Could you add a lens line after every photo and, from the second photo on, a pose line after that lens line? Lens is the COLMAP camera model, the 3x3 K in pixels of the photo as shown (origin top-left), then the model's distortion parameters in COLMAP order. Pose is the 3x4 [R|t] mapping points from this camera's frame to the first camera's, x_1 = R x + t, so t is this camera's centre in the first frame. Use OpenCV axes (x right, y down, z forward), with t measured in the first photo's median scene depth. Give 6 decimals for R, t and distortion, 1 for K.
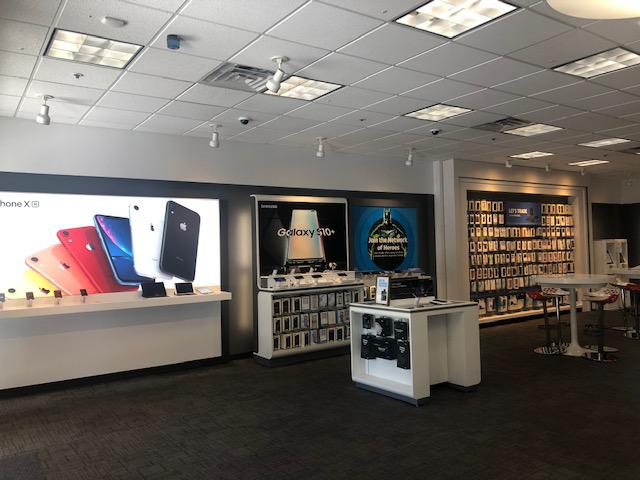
lens RADIAL K [[532.6, 0, 320.3], [0, 532.6, 237.3], [0, 0, 1]] dist [0.009529, -0.004331]
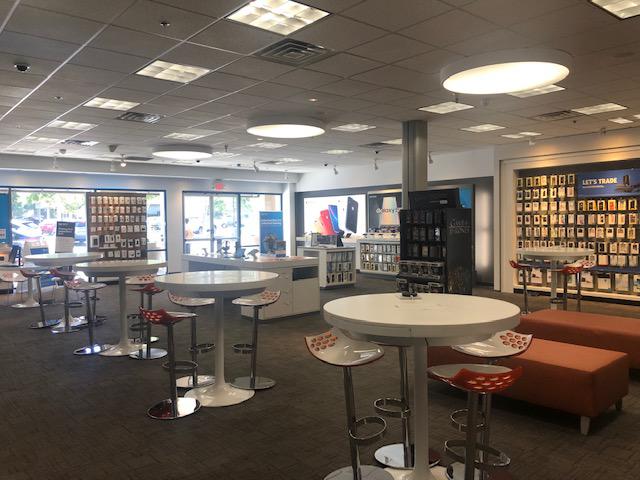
lens RADIAL K [[532.6, 0, 320.4], [0, 532.6, 240.3], [0, 0, 1]] dist [0.009529, -0.004331]
pose [[0.091489, 0.052390, -0.994427, 1.715696], [0.017486, 0.998377, 0.054207, -0.009133], [0.995653, -0.022348, 0.090424, 0.610324]]
